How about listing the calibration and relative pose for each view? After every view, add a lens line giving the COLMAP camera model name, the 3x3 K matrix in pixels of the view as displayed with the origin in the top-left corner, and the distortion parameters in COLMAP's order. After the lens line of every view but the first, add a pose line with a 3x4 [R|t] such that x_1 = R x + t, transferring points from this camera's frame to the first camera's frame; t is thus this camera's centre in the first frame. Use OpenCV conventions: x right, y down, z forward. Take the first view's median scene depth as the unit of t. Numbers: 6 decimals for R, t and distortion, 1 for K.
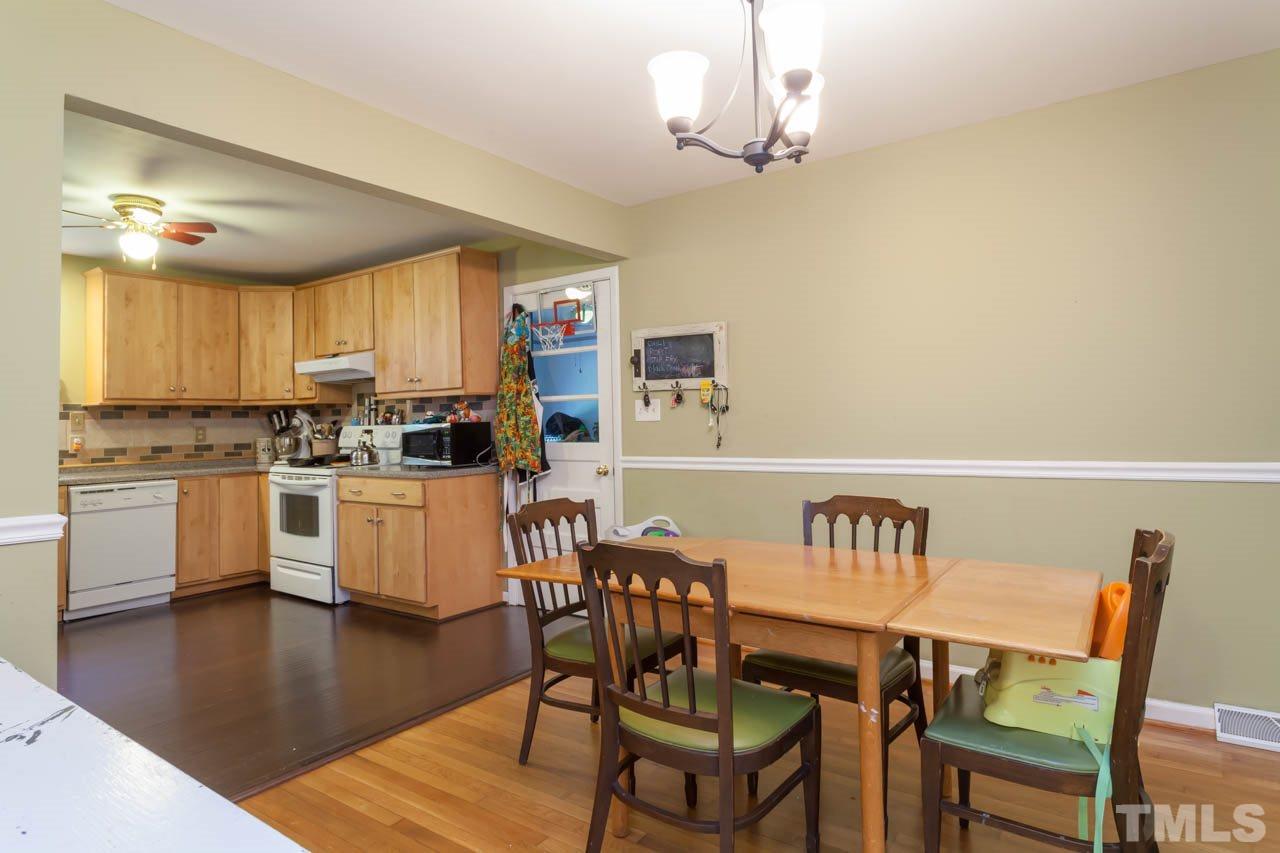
lens RADIAL K [[713.6, 0, 616.1], [0, 713.6, 399.3], [0, 0, 1]] dist [0.003036, 0.001107]
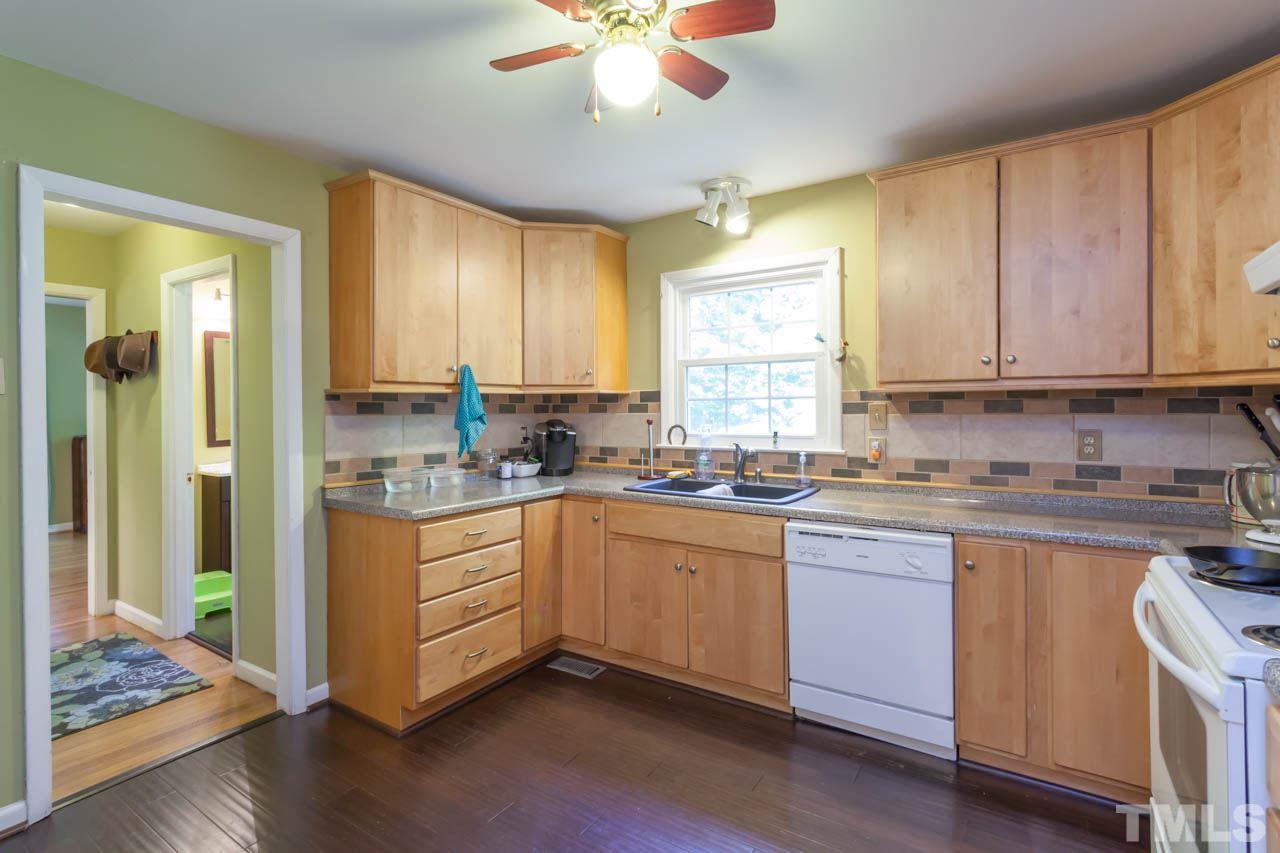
lens RADIAL K [[610.6, 0, 637.6], [0, 610.6, 408.2], [0, 0, 1]] dist [0.001324, 0.000320]
pose [[0.058895, 0.024882, -0.997954, -0.177943], [0.038303, 0.998897, 0.027166, -0.001179], [0.997529, -0.039824, 0.057877, 0.696739]]
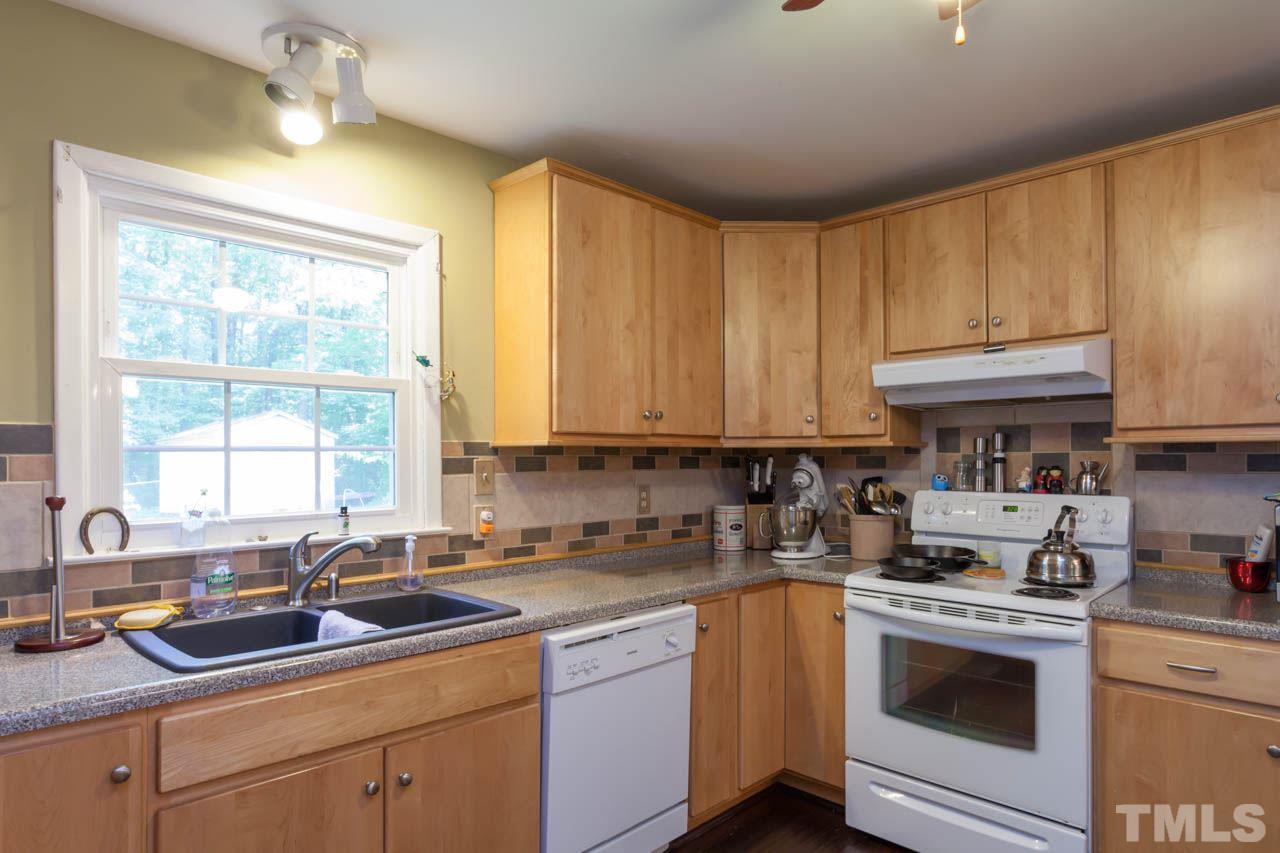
lens RADIAL K [[743.1, 0, 640.5], [0, 743.1, 456.9], [0, 0, 1]] dist [-0.001934, -0.000398]
pose [[0.990662, 0.018299, -0.135105, -0.540536], [-0.014003, 0.999368, 0.032677, -0.001749], [0.135618, -0.030480, 0.990292, 0.466795]]
